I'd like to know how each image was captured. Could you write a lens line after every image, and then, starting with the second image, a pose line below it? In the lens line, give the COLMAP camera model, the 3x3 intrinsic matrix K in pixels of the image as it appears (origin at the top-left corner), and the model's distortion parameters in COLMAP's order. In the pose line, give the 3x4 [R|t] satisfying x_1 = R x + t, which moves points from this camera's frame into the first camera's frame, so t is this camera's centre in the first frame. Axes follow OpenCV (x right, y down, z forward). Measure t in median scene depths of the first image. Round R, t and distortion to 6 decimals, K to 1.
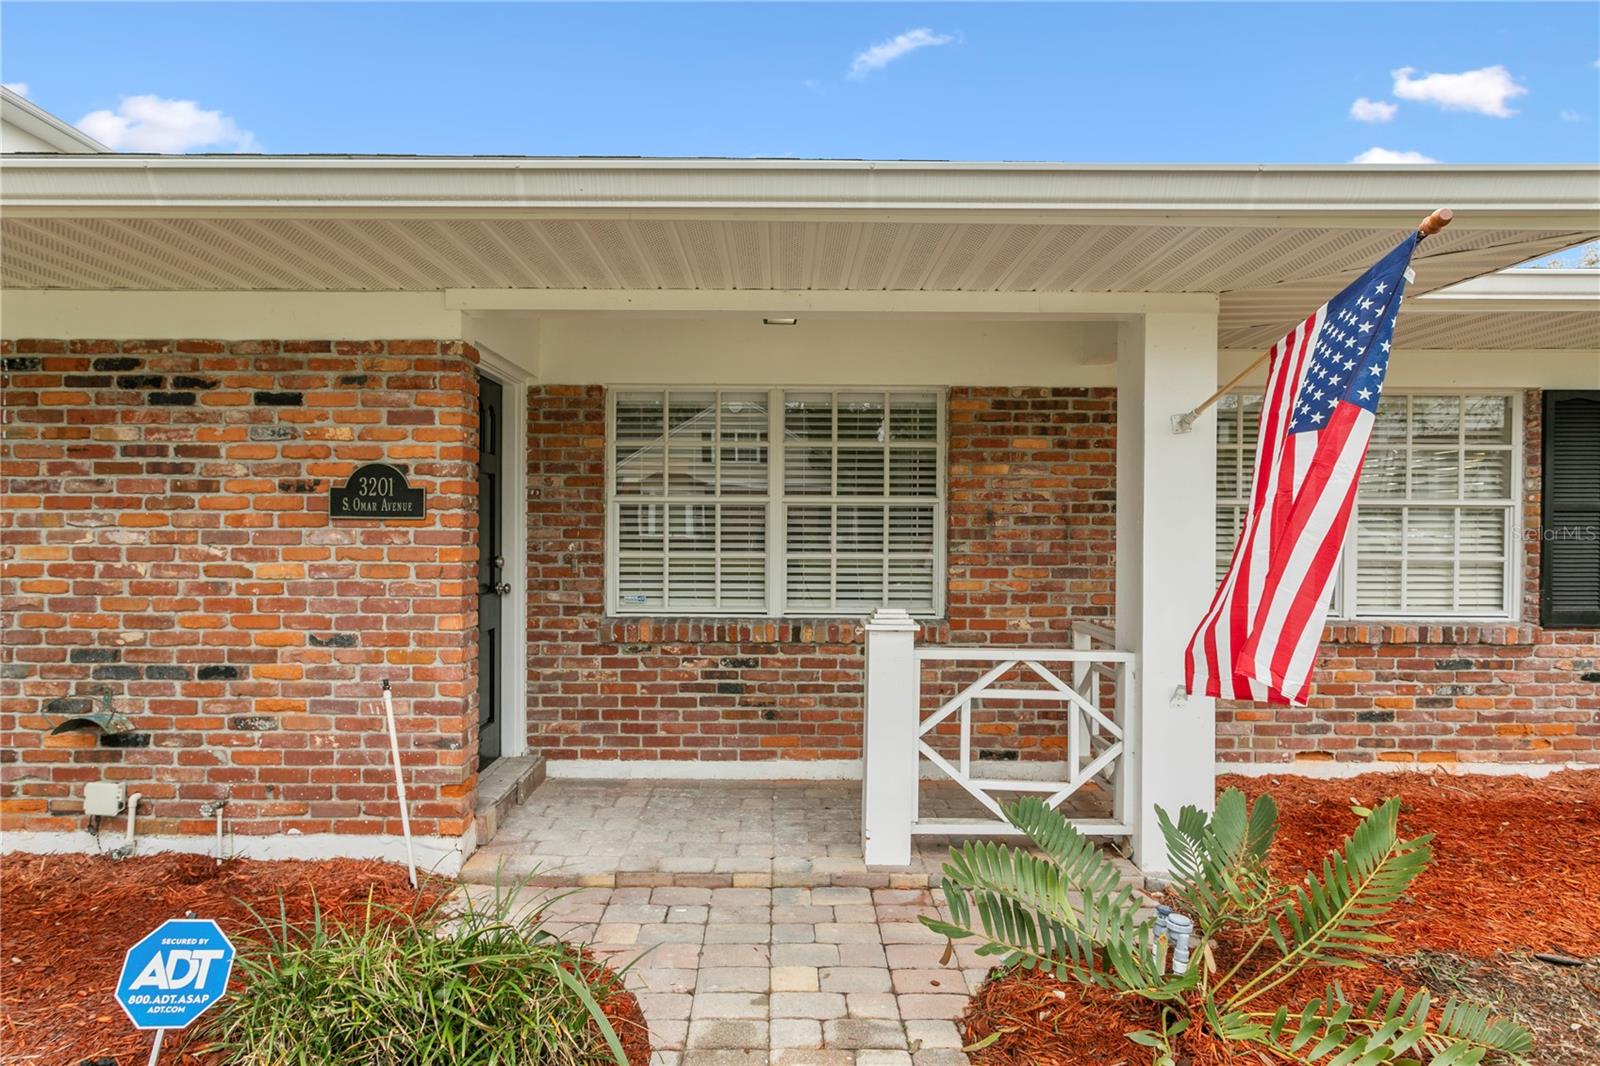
lens RADIAL K [[921.3, 0, 801.2], [0, 921.3, 530.1], [0, 0, 1]] dist [-0.007774, -0.001352]
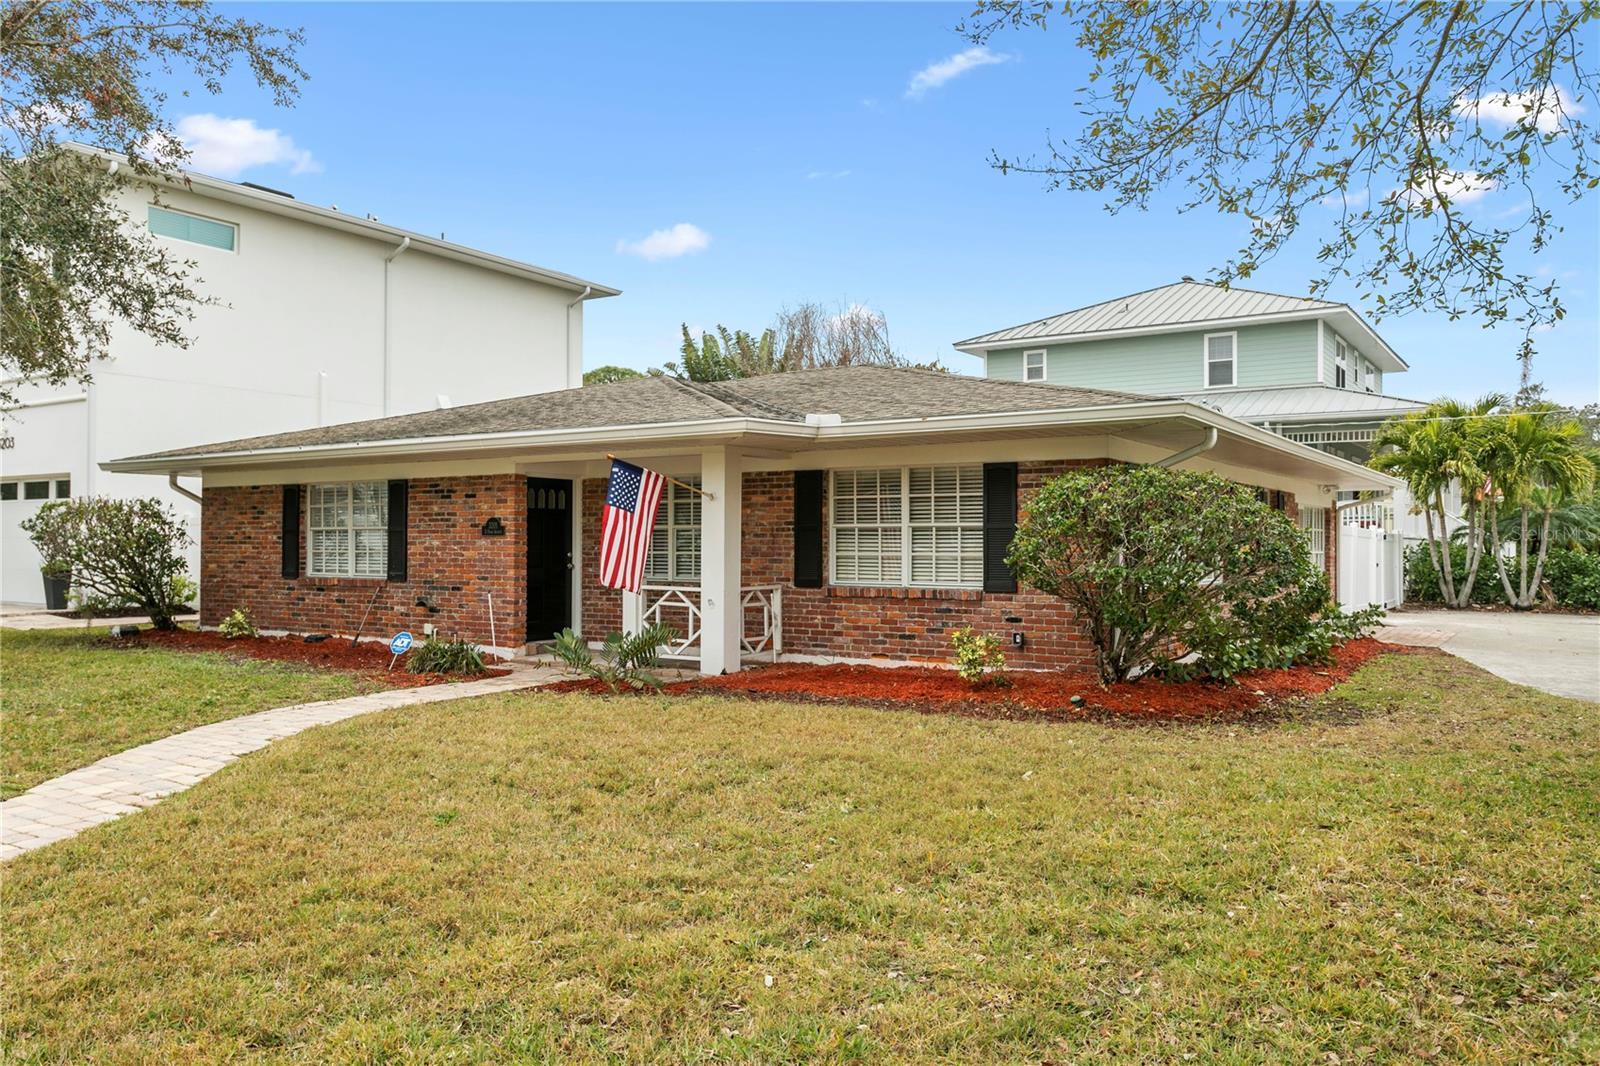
lens RADIAL K [[1235.4, 0, 798.7], [0, 1235.4, 536.3], [0, 0, 1]] dist [-0.004016, -0.000213]
pose [[0.829418, -0.006623, -0.558589, 2.425591], [-0.002653, 0.999872, -0.015794, 0.044960], [0.558622, 0.014581, 0.829294, -1.633607]]
